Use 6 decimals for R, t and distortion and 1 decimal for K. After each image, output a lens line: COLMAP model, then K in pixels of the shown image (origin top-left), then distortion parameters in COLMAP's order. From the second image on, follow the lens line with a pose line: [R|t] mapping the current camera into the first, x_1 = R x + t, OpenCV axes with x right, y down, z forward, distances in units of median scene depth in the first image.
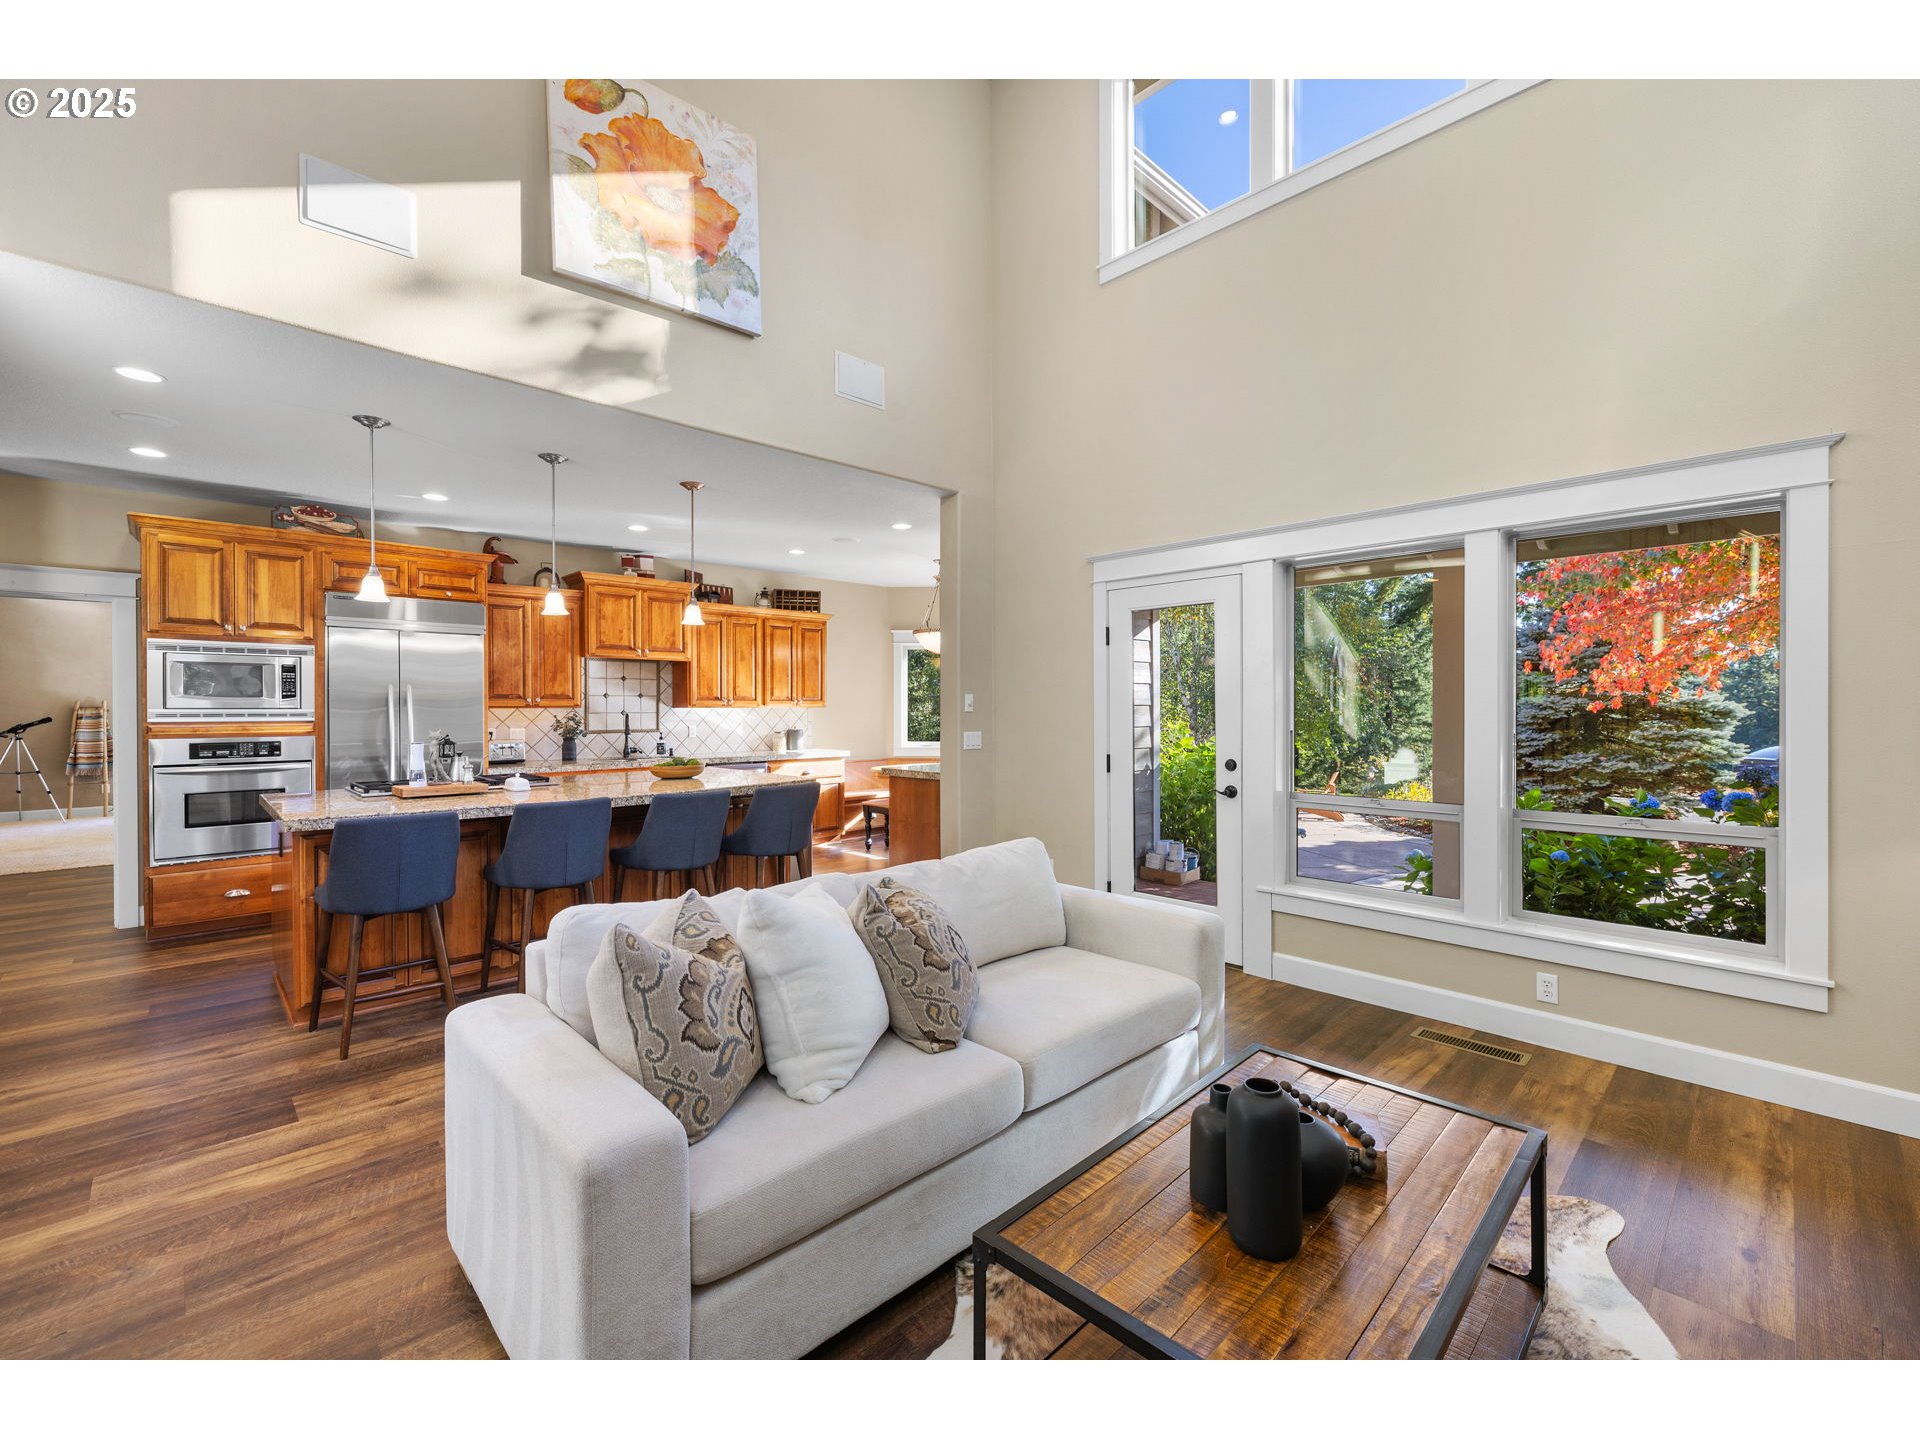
lens RADIAL K [[785.4, 0, 960.0], [0, 785.4, 720.0], [0, 0, 1]] dist [-0.000743, -0.000322]
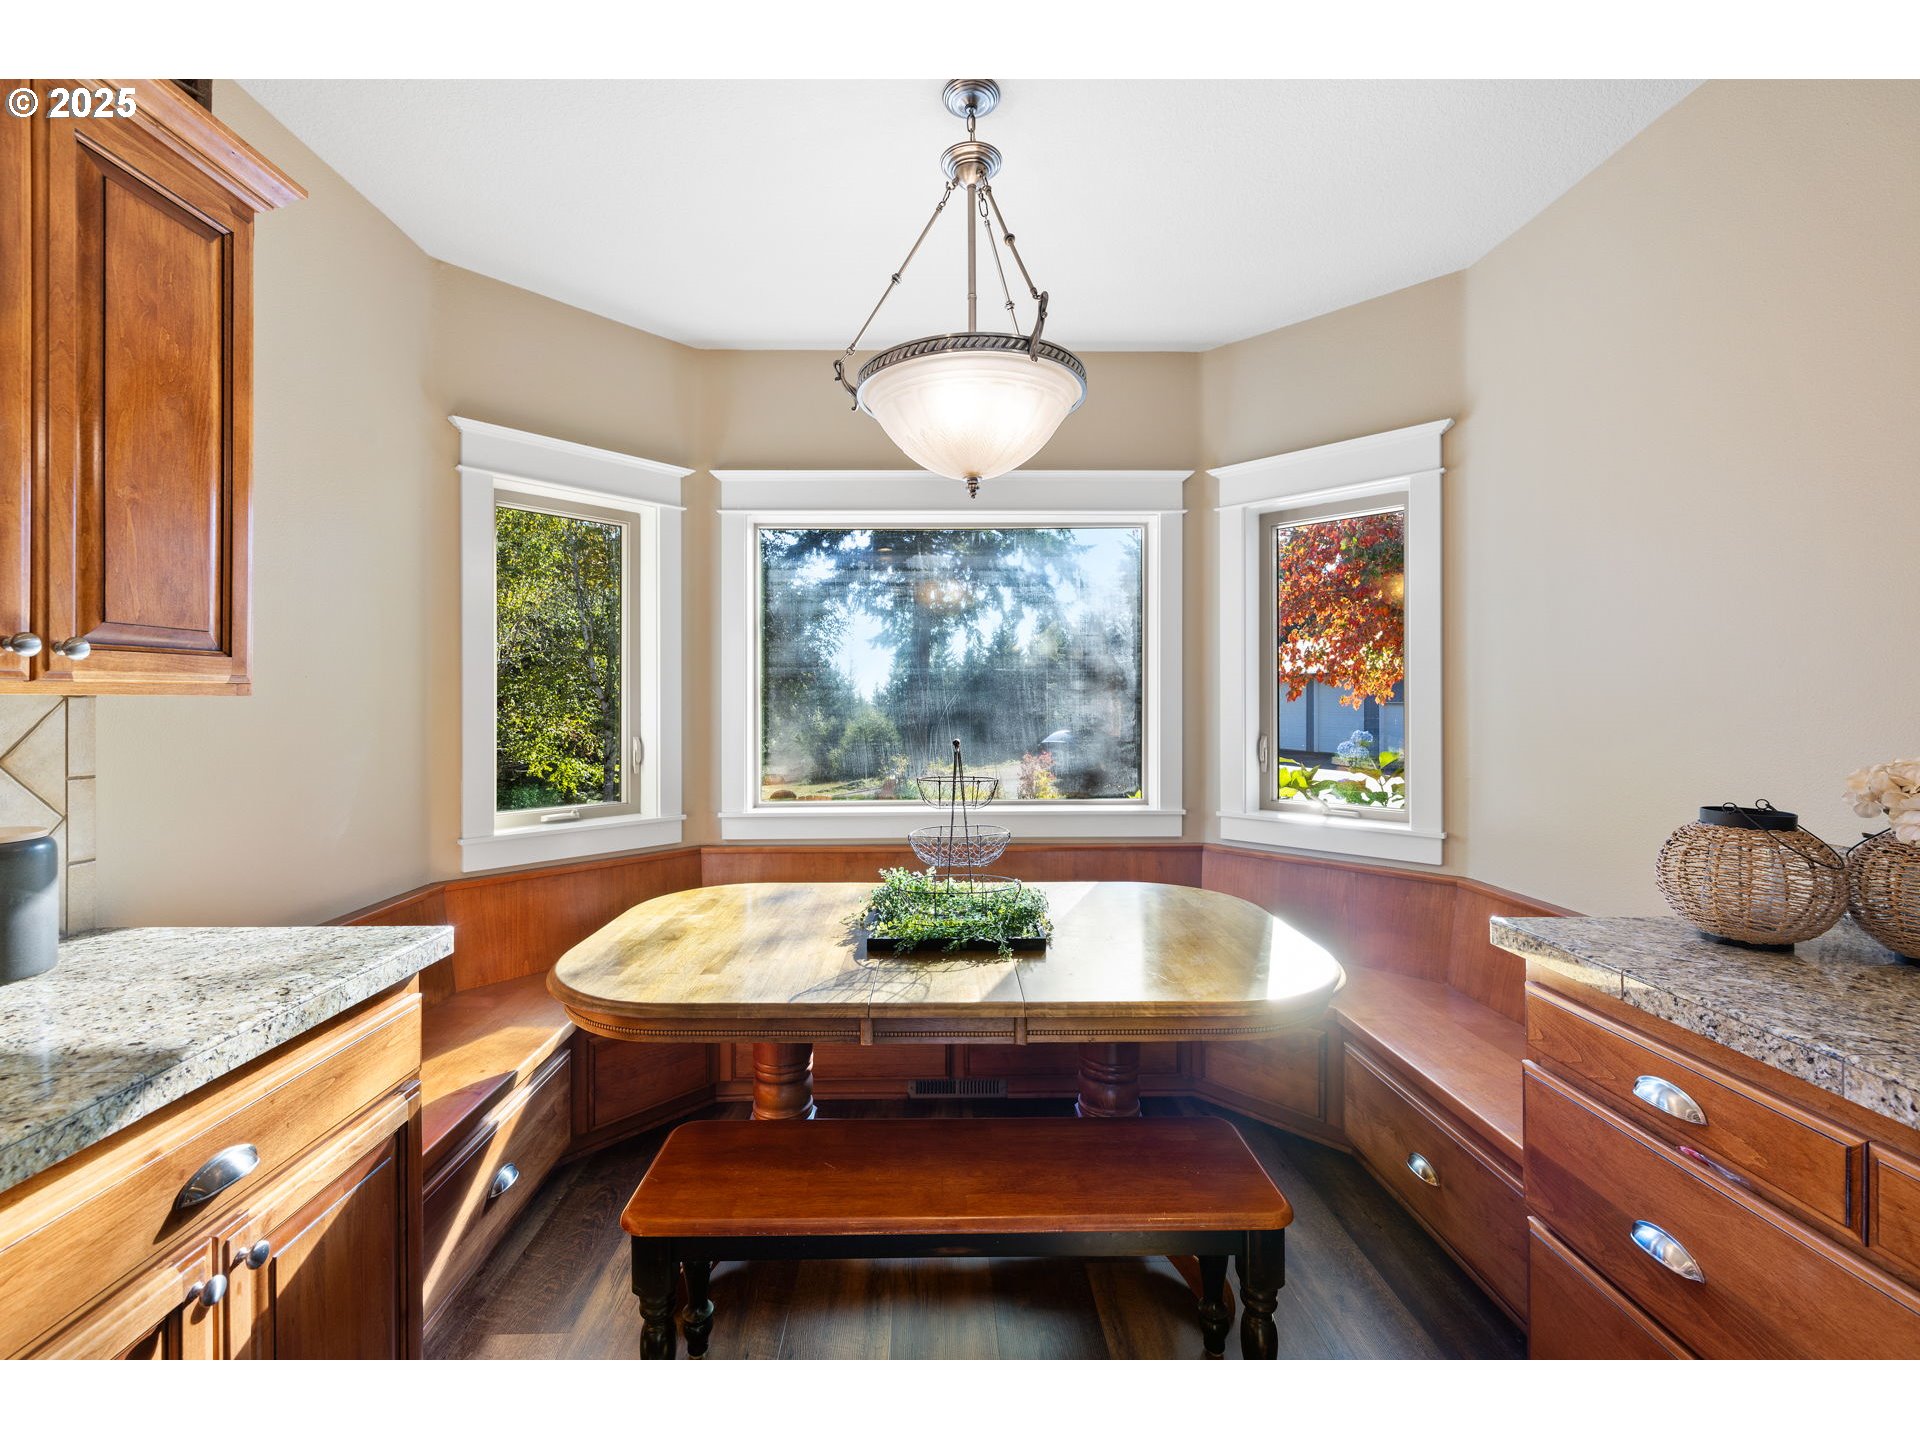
lens RADIAL K [[804.2, 0, 950.6], [0, 804.2, 699.6], [0, 0, 1]] dist [0.001213, -0.000038]
pose [[0.693102, 0.004784, 0.720823, -0.199537], [0.008679, 0.999850, -0.014981, -0.011411], [-0.720787, 0.016639, 0.692957, 0.794014]]
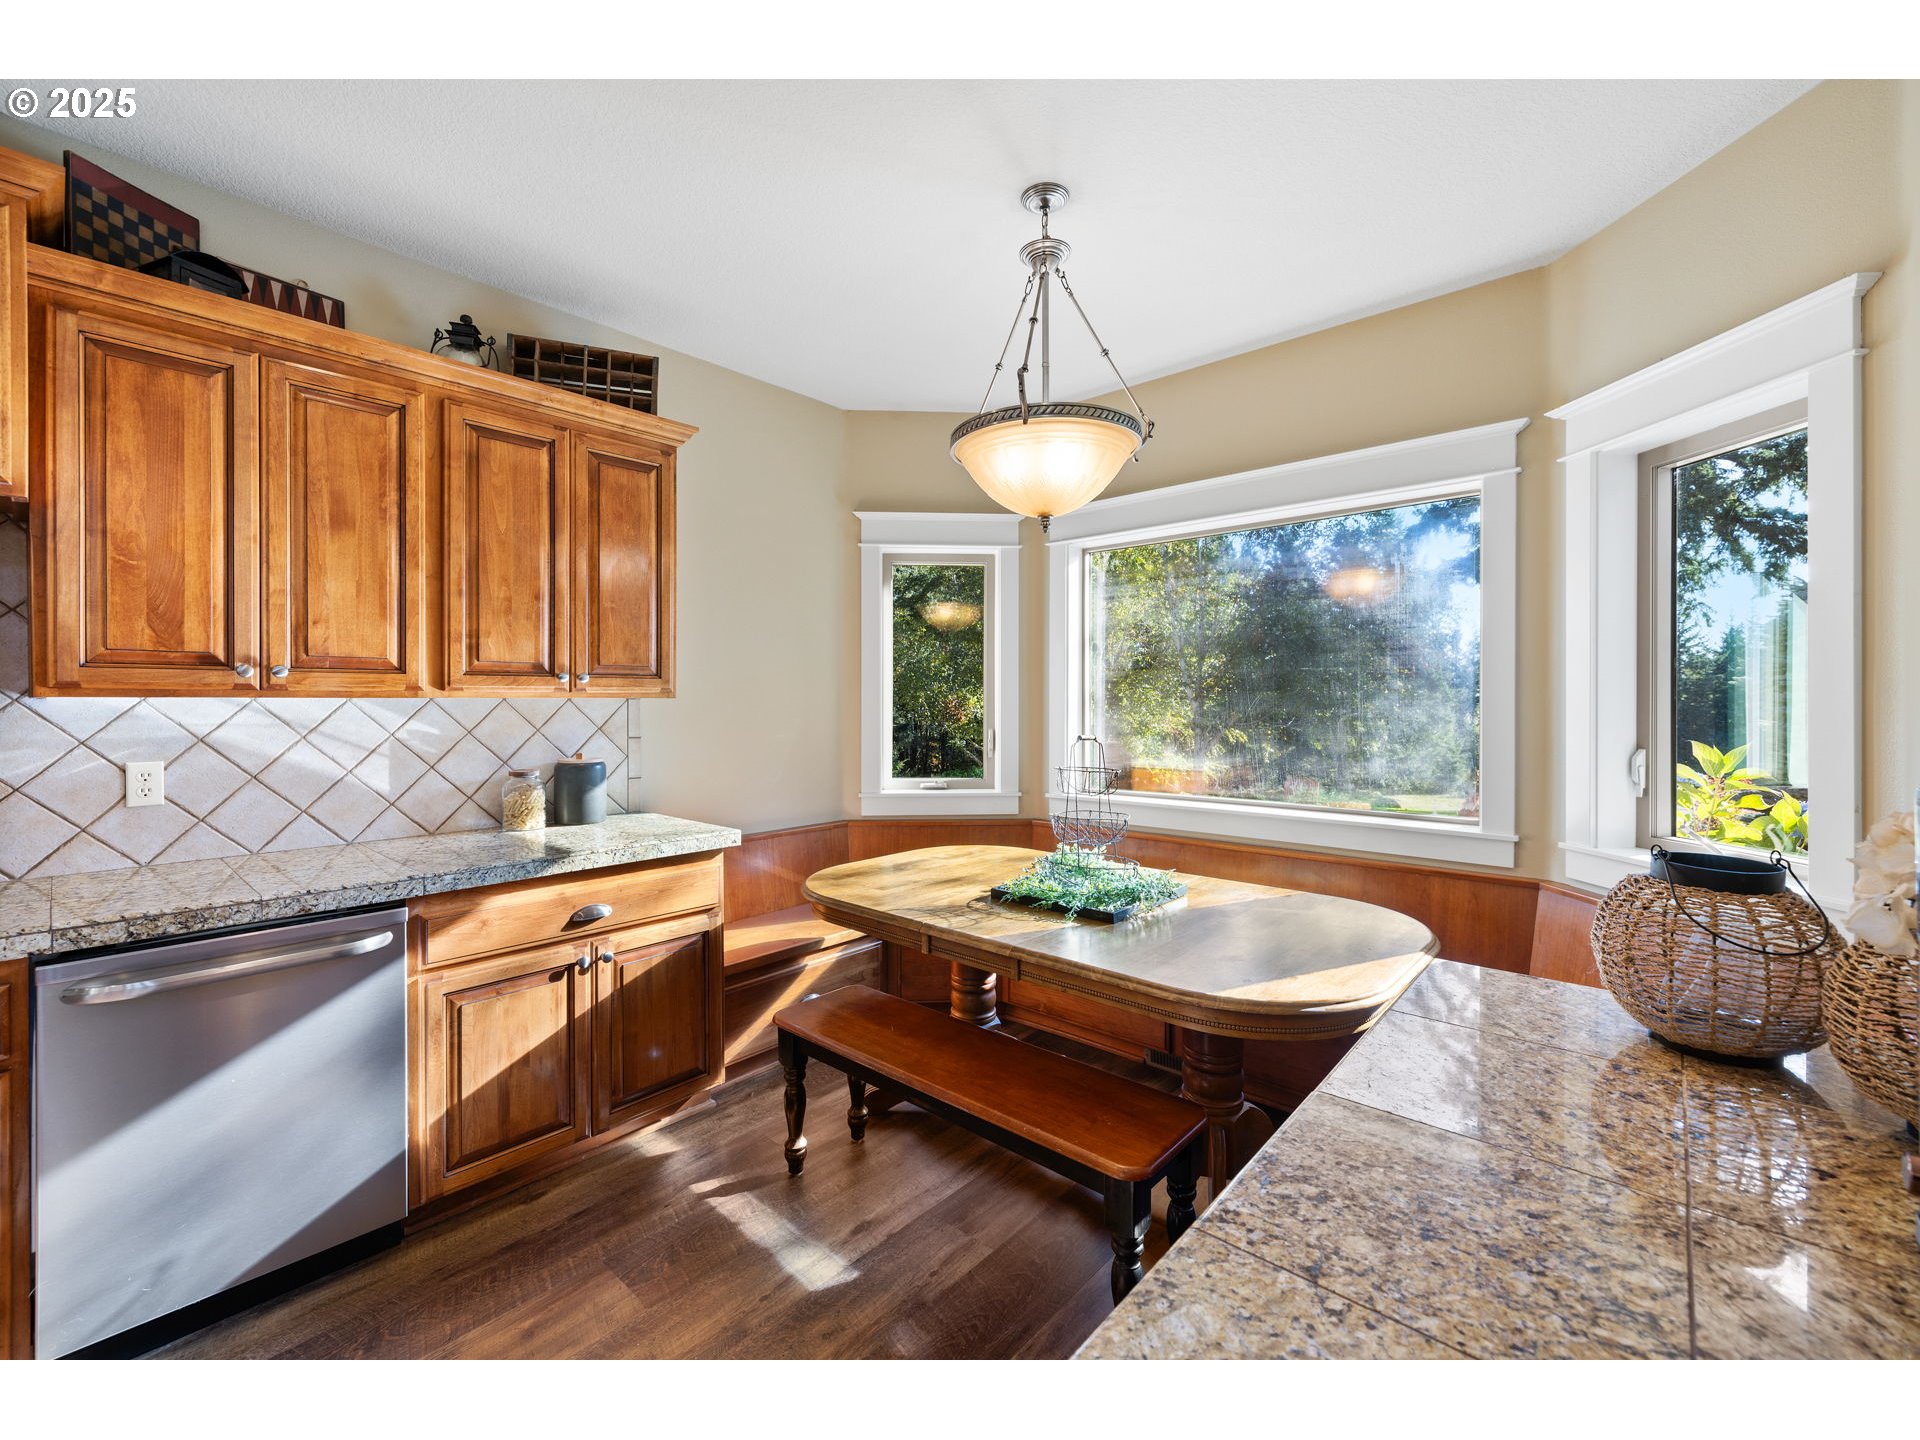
lens RADIAL K [[804.2, 0, 950.6], [0, 804.2, 699.6], [0, 0, 1]] dist [0.001213, -0.000038]
pose [[0.998269, 0.005133, 0.058588, -0.073250], [-0.004239, 0.999873, -0.015372, -0.010752], [-0.058659, 0.015097, 0.998164, 0.670378]]
